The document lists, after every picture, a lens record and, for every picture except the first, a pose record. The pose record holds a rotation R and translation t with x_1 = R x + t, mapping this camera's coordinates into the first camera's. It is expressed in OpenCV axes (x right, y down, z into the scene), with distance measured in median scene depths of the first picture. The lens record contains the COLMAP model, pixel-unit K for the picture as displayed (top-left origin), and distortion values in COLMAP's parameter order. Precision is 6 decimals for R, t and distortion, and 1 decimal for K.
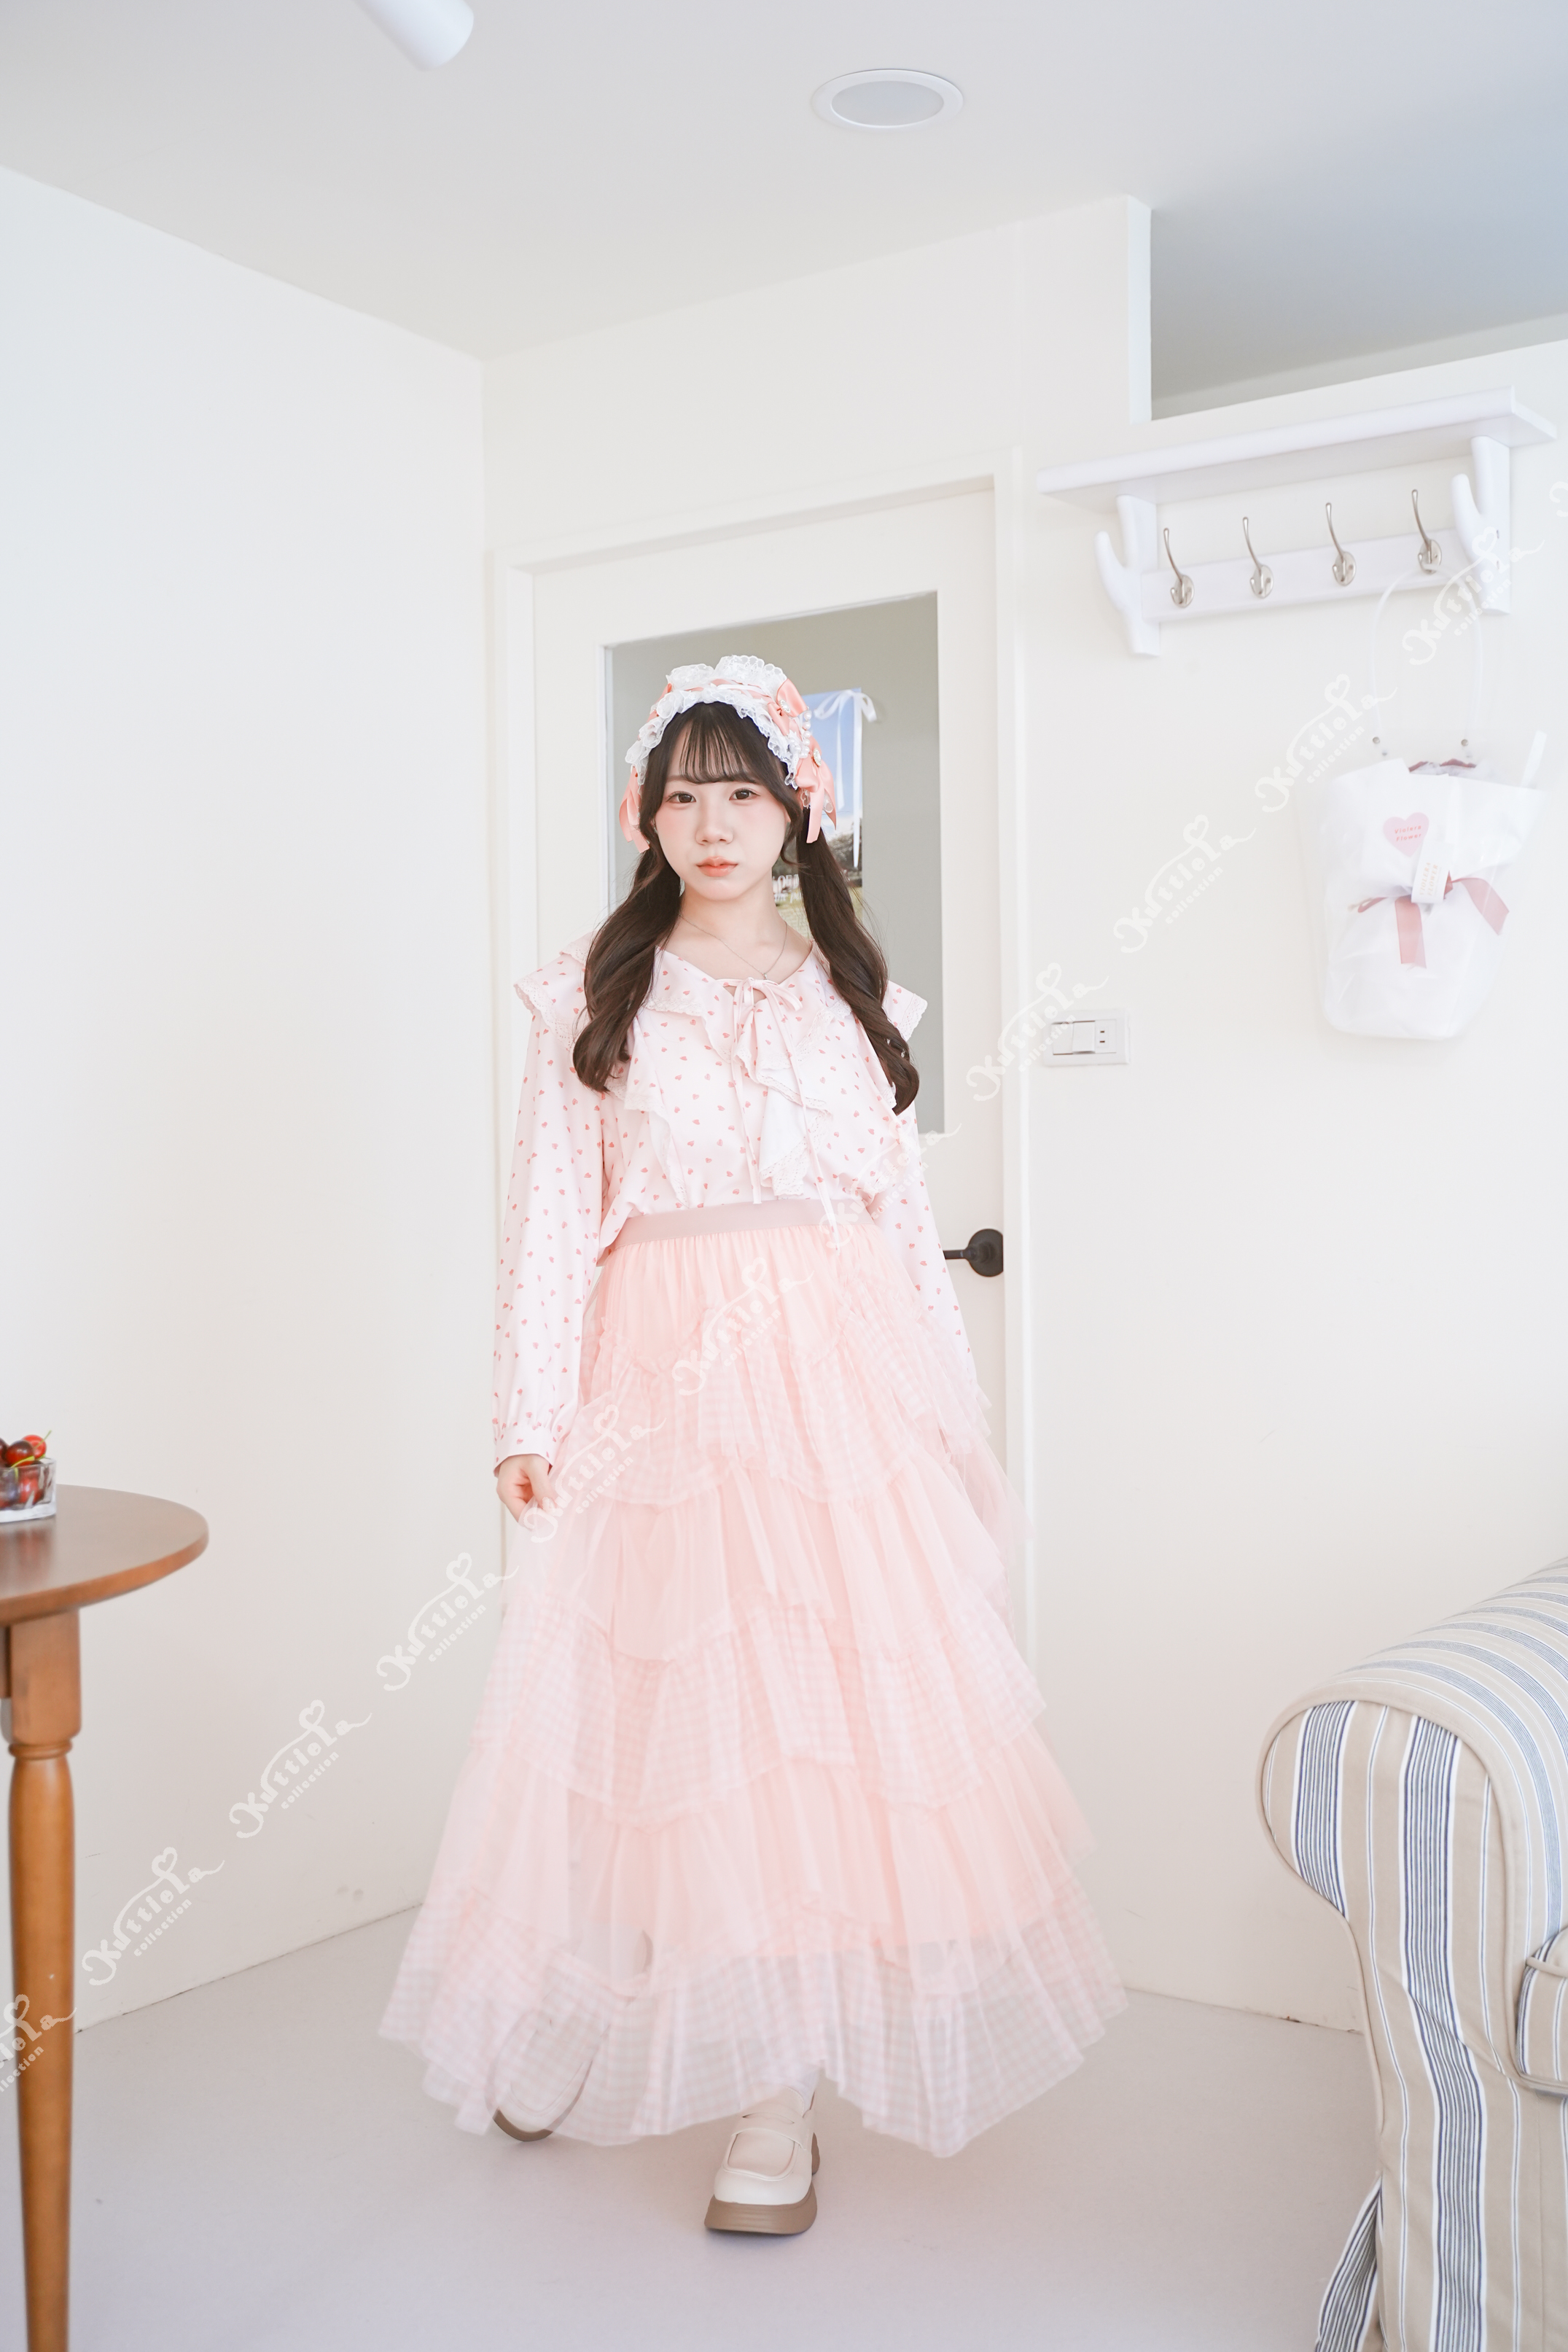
lens RADIAL K [[2463.7, 0, 780.5], [0, 2463.7, 1173.2], [0, 0, 1]] dist [-0.012706, 0.000000]
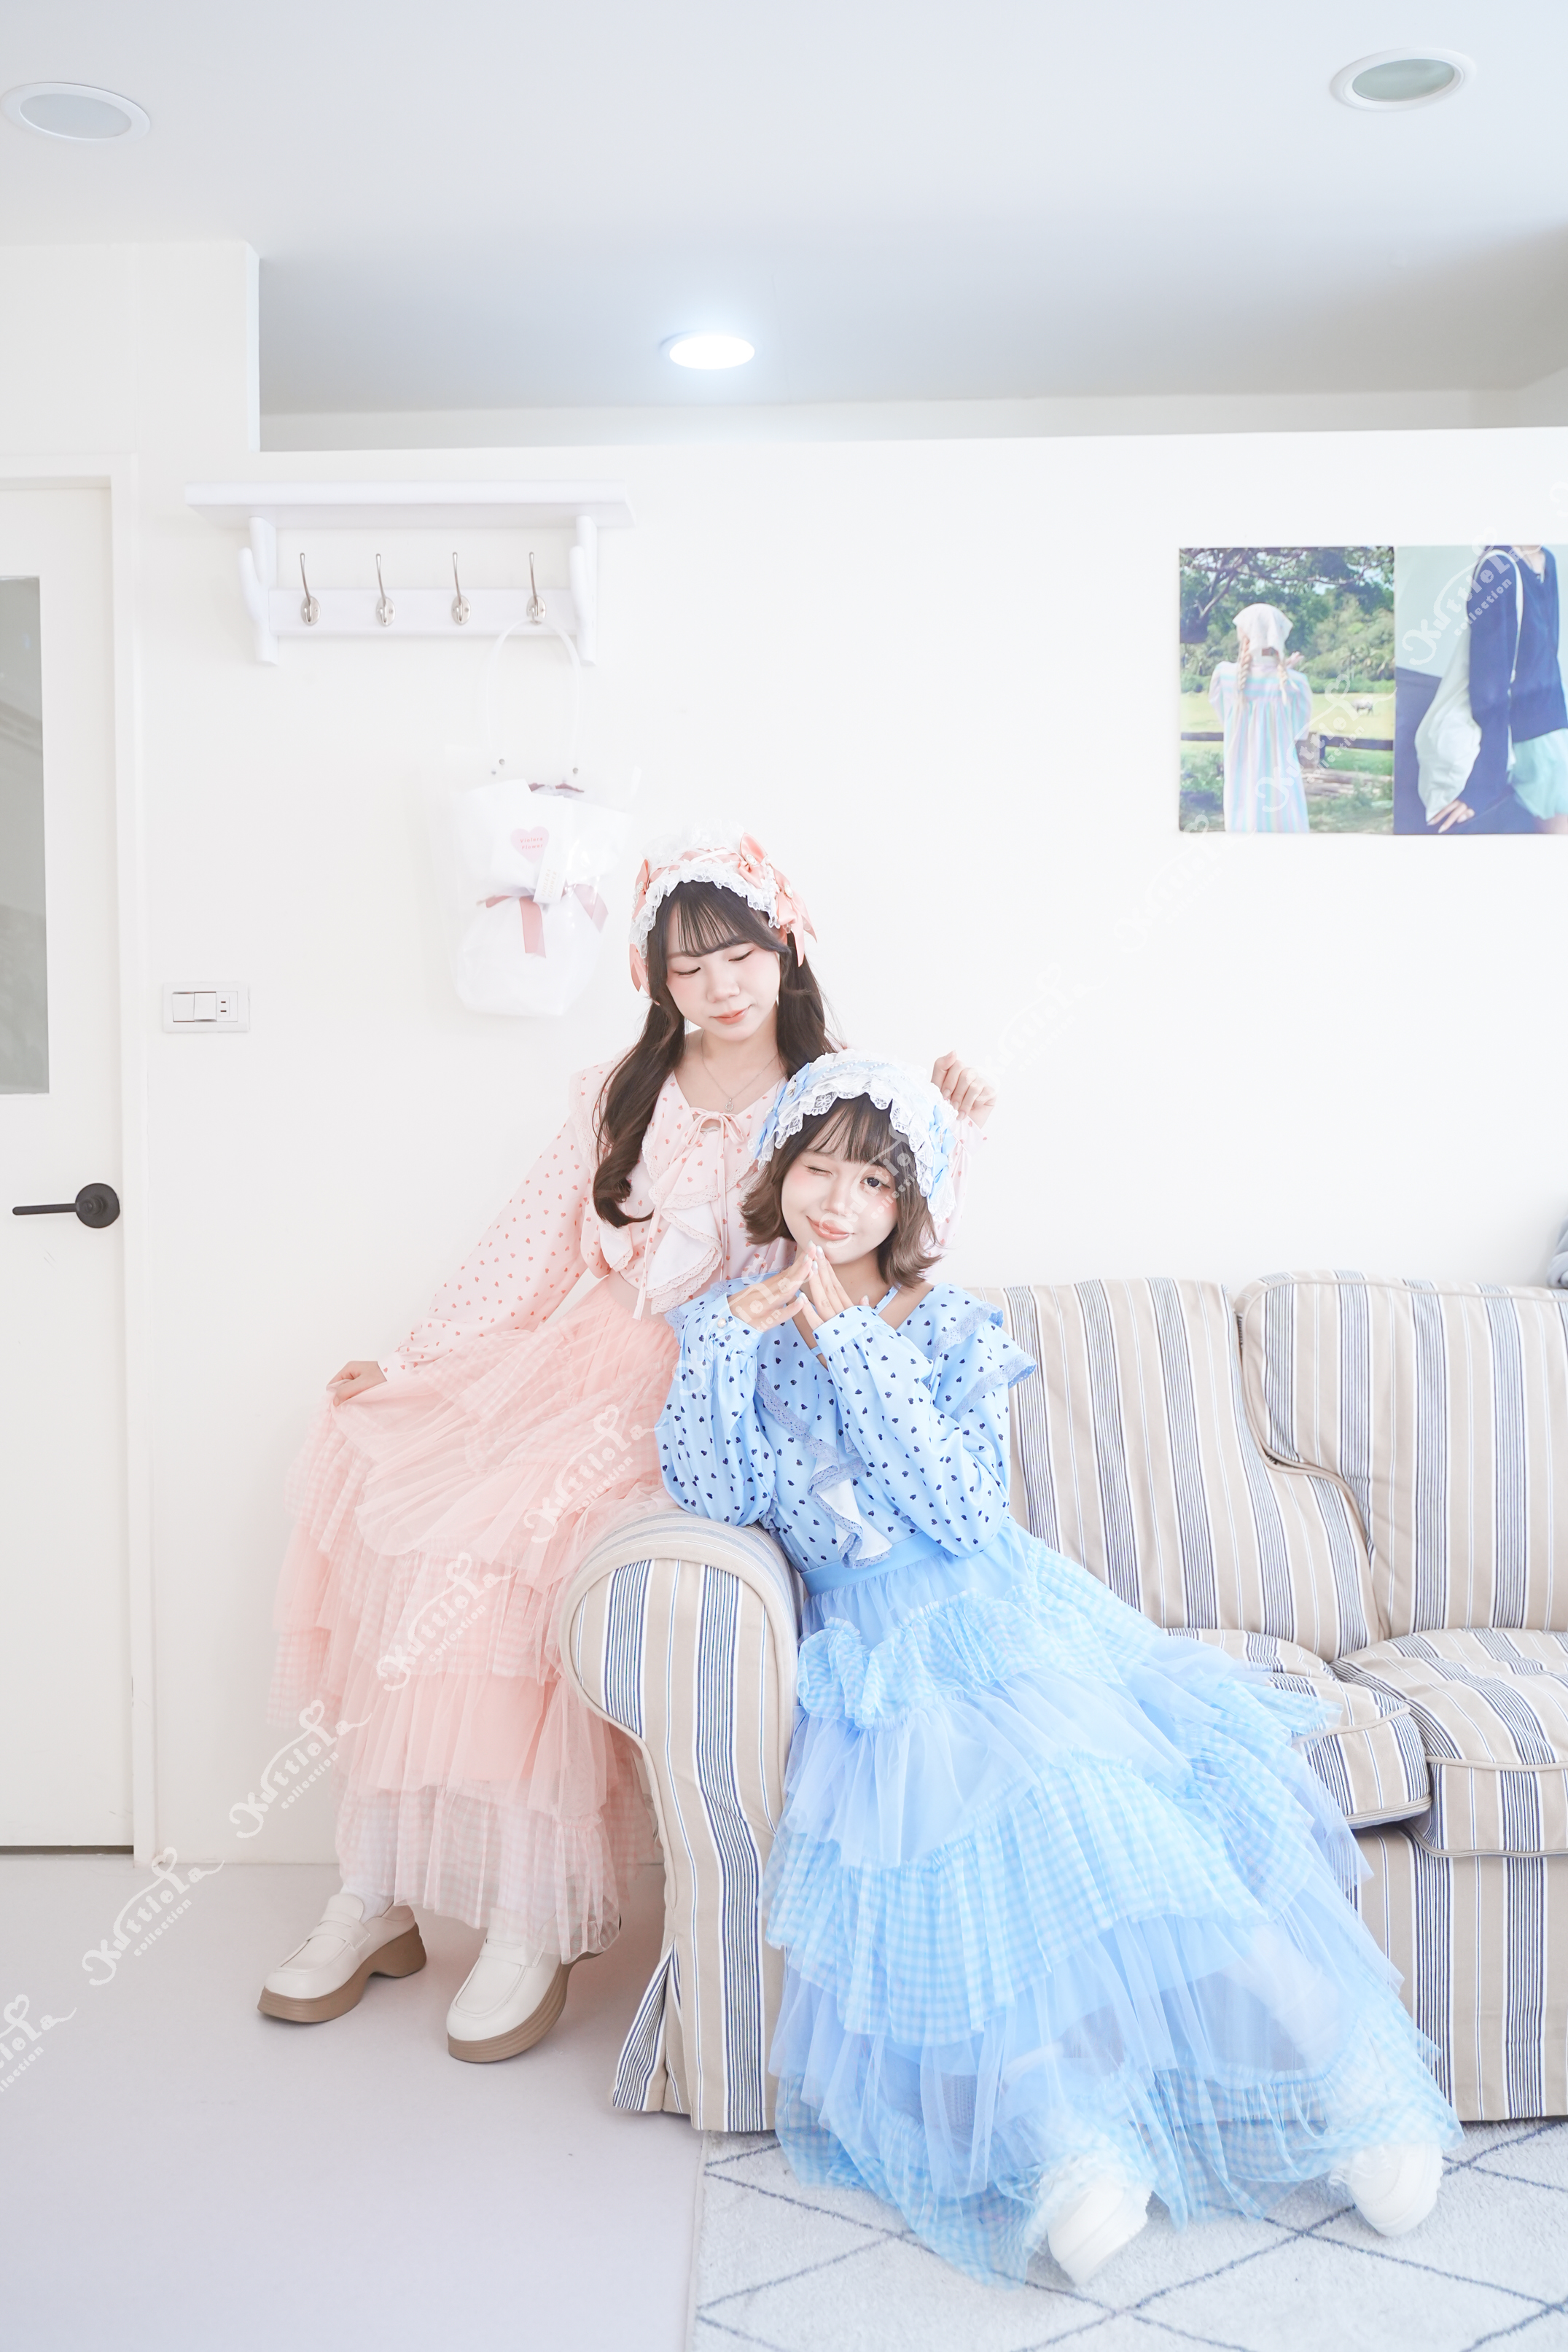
lens RADIAL K [[2276.8, 0, 788.1], [0, 2276.8, 1182.1], [0, 0, 1]] dist [-0.020822, 0.000000]
pose [[0.839736, -0.015220, 0.542781, -0.238426], [0.002489, 0.999704, 0.024182, -0.001199], [-0.542989, -0.018956, 0.839526, 0.010148]]
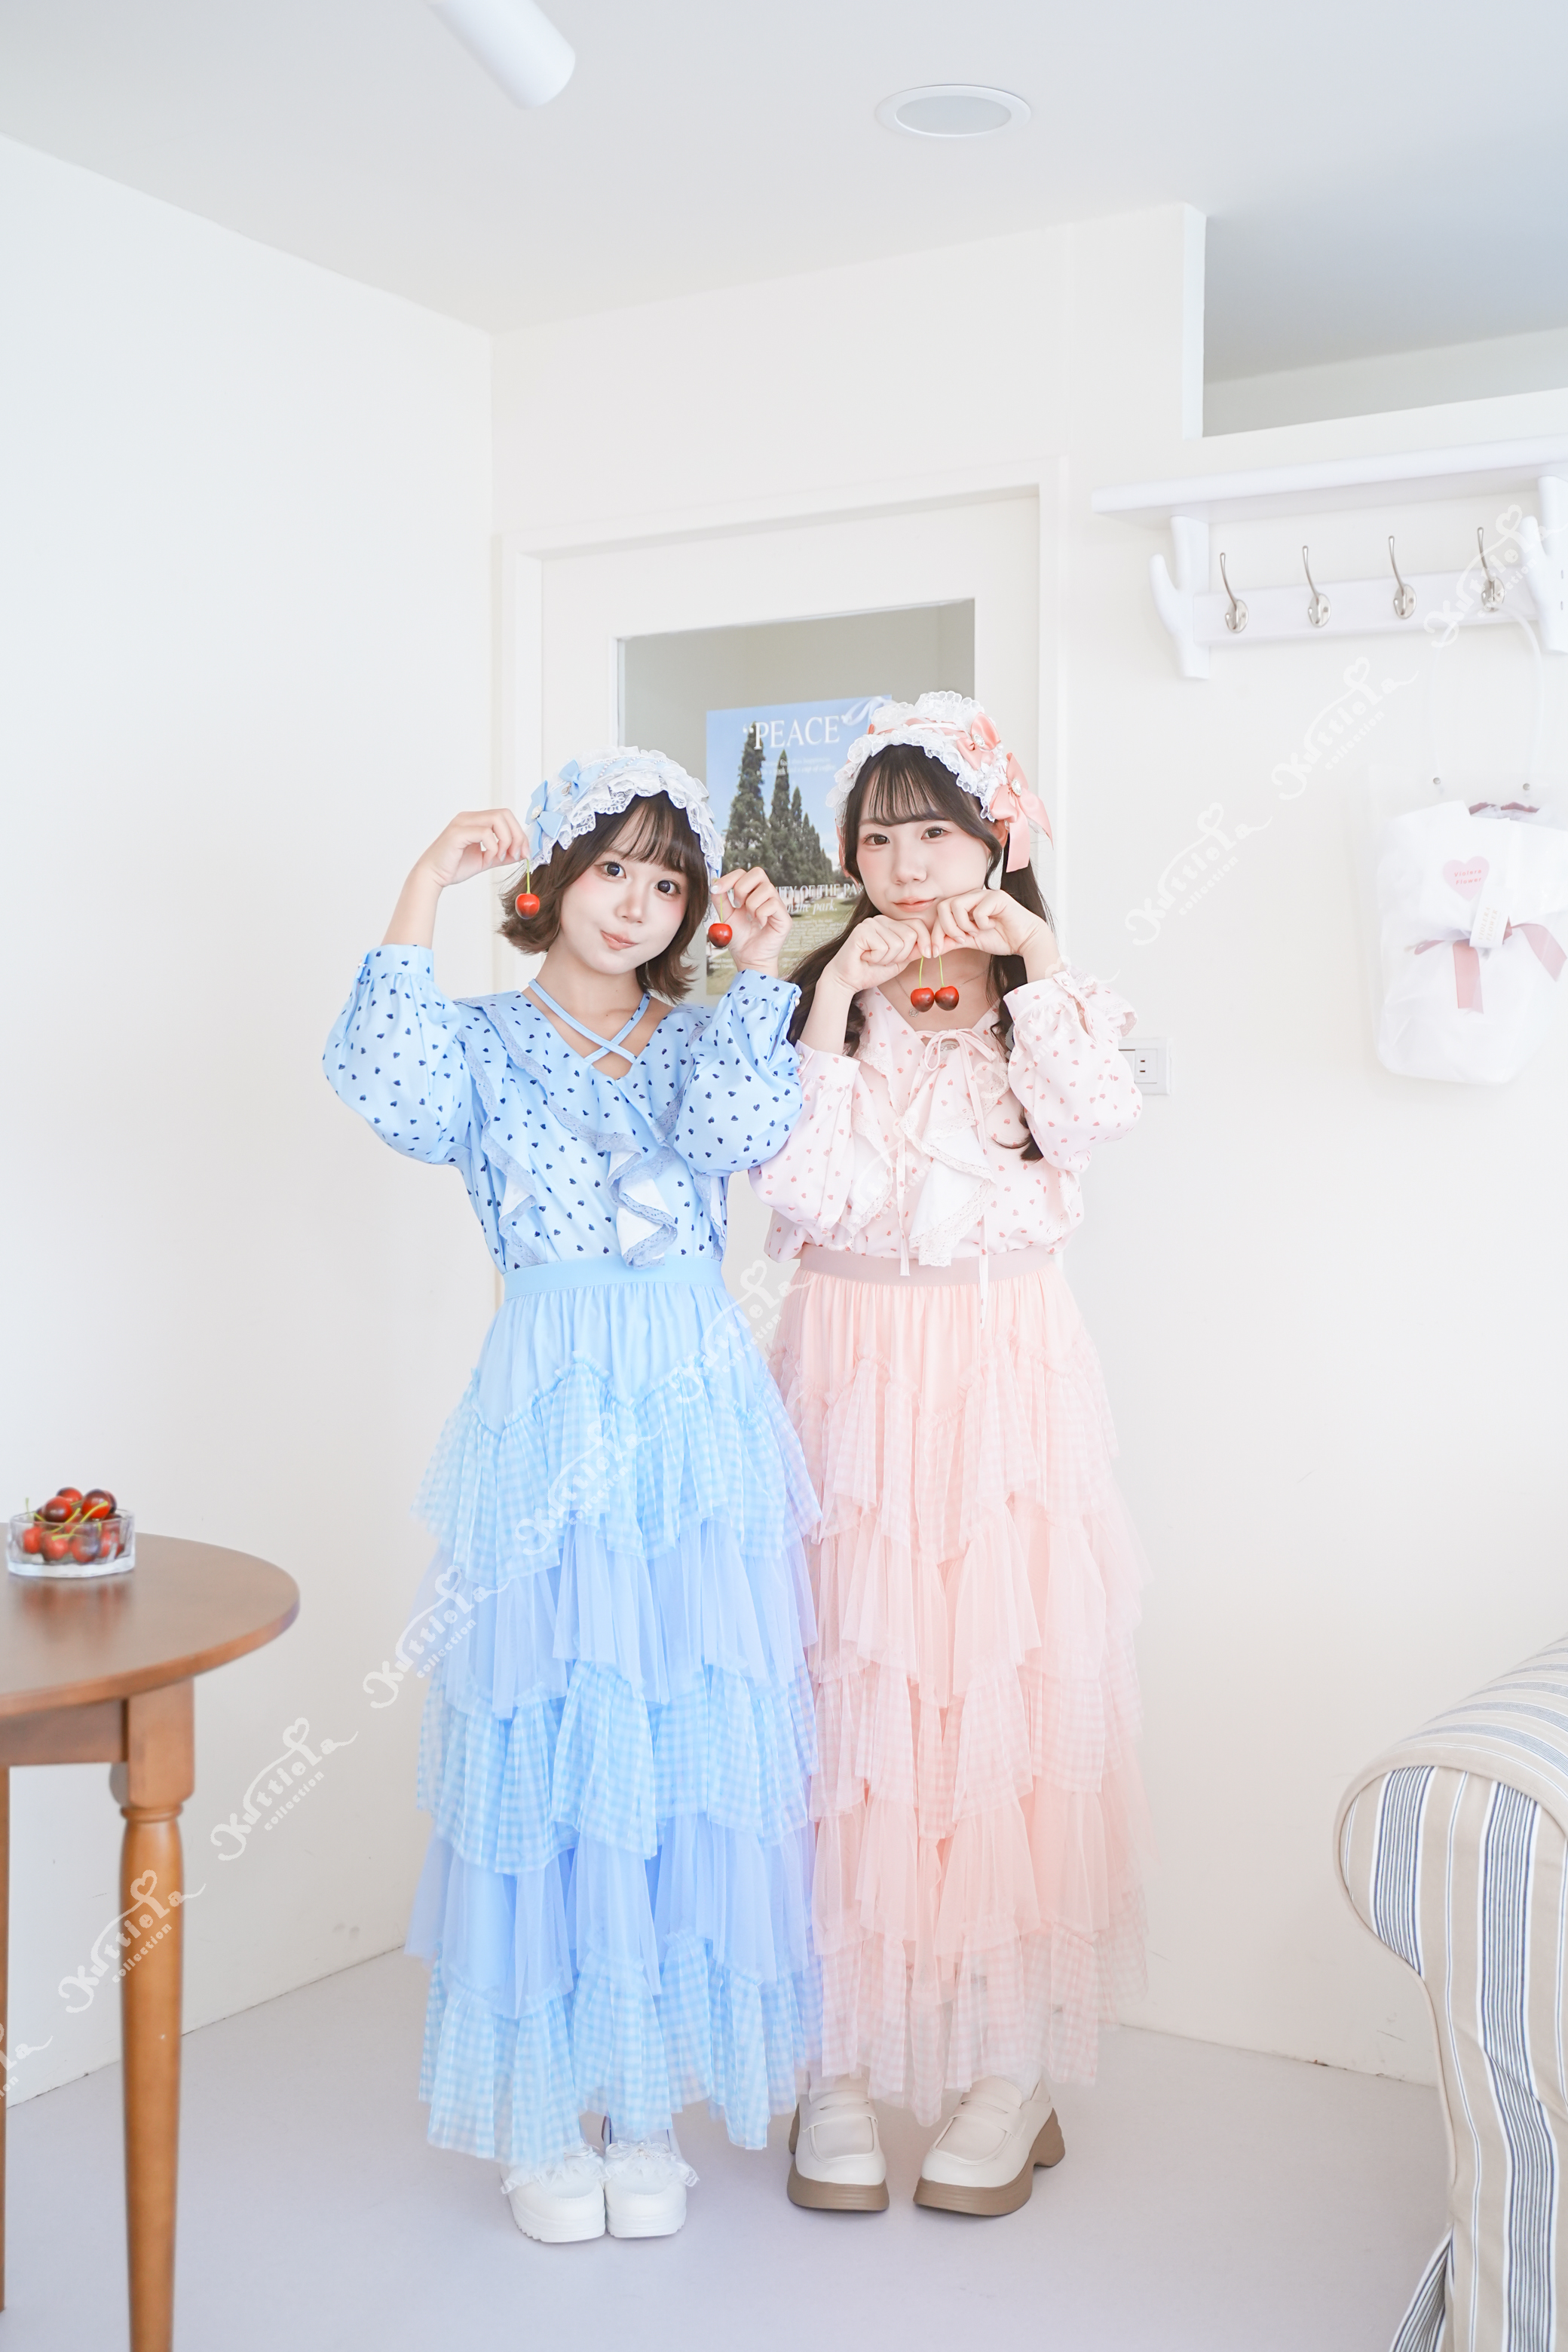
lens RADIAL K [[2684.0, 0, 781.3], [0, 2684.0, 1172.0], [0, 0, 1]] dist [-0.009931, 0.000000]
pose [[0.999050, 0.013798, 0.041340, -0.064189], [-0.014620, 0.999700, 0.019638, -0.036484], [-0.041057, -0.020224, 0.998952, -0.069826]]
